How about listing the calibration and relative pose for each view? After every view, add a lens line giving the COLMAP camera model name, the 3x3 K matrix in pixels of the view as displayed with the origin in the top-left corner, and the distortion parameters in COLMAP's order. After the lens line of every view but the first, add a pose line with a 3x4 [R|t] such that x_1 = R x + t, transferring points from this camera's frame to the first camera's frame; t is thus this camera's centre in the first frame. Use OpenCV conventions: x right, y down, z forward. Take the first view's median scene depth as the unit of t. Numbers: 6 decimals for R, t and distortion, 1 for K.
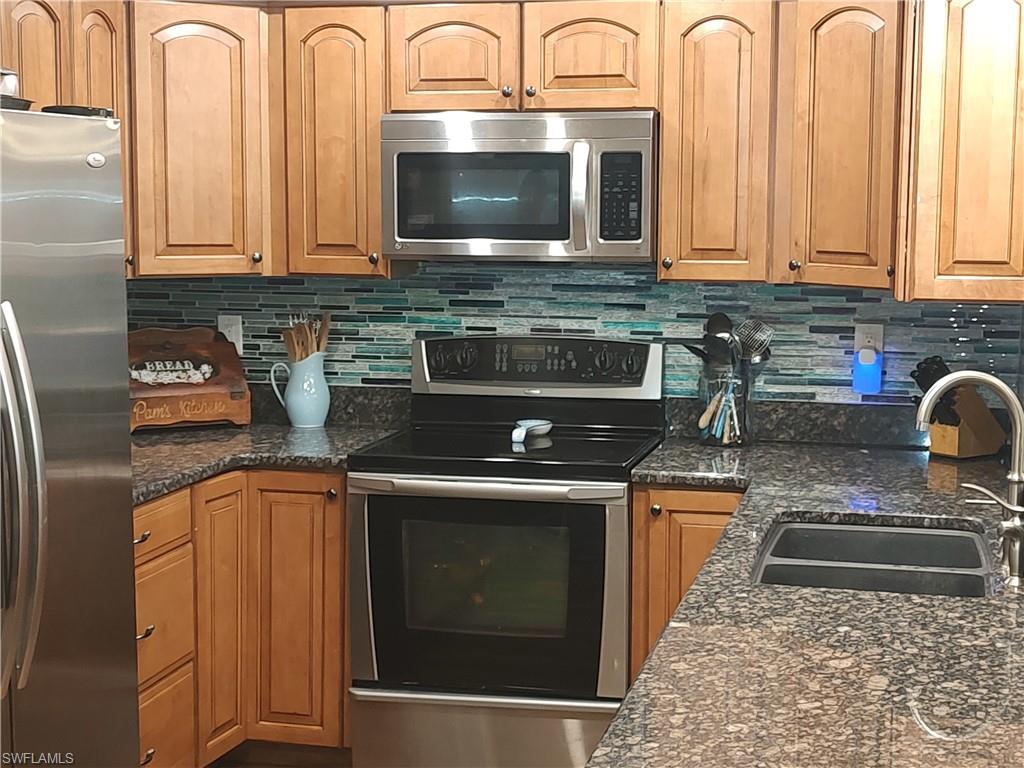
lens RADIAL K [[1699.9, 0, 512.0], [0, 1699.9, 384.0], [0, 0, 1]] dist [0.159171, -0.698407]
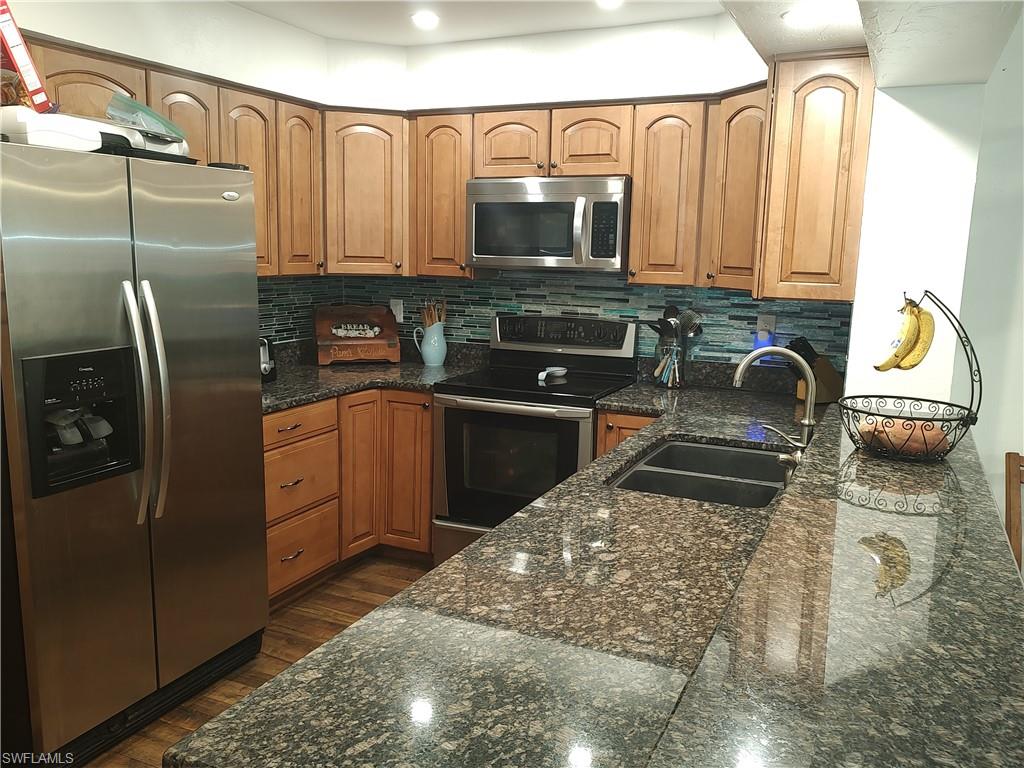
lens RADIAL K [[855.9, 0, 512.0], [0, 855.9, 384.0], [0, 0, 1]] dist [0.055891, -0.076280]
pose [[0.981228, 0.046741, -0.187099, 0.130938], [-0.037951, 0.998013, 0.050294, -0.002762], [0.189078, -0.042249, 0.981053, 0.176700]]
